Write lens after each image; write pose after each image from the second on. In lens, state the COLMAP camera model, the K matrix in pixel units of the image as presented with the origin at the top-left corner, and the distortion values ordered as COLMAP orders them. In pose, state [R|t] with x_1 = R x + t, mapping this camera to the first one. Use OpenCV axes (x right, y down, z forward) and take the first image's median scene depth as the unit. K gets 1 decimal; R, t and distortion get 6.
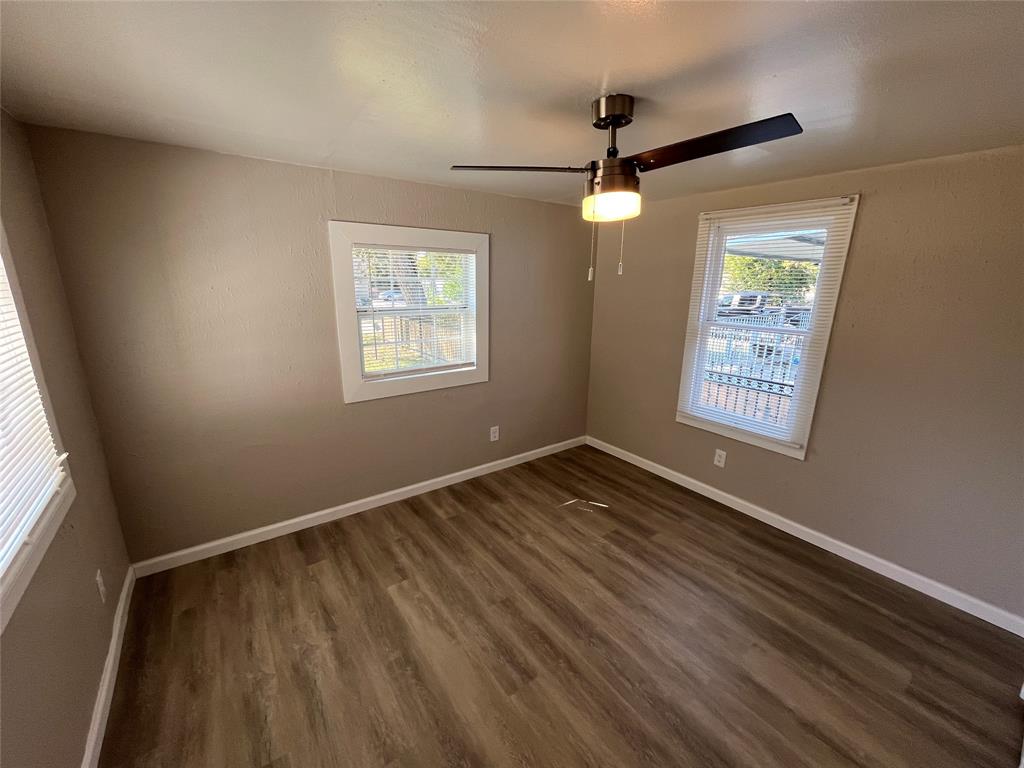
lens RADIAL K [[414.9, 0, 512.0], [0, 414.9, 384.0], [0, 0, 1]] dist [-0.002164, -0.000418]
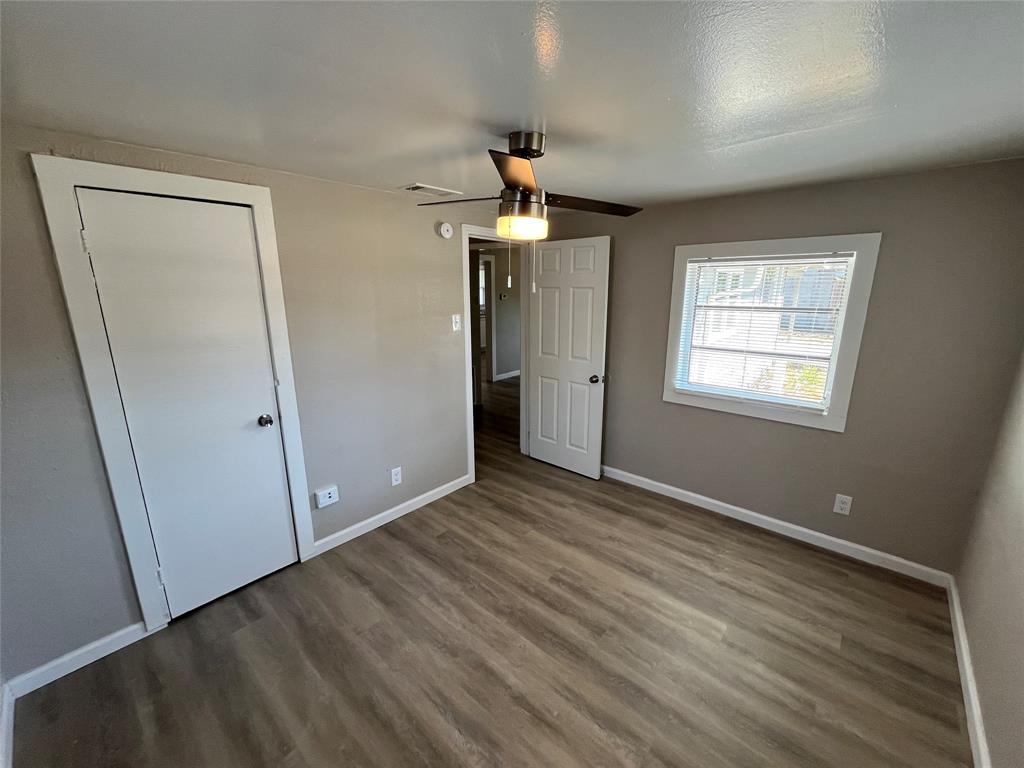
lens RADIAL K [[414.9, 0, 512.0], [0, 414.9, 384.0], [0, 0, 1]] dist [-0.002164, -0.000418]
pose [[-0.976225, 0.035445, -0.213843, 0.395980], [-0.068742, 0.884992, 0.460504, -0.432265], [0.205572, 0.464255, -0.861515, 1.641173]]
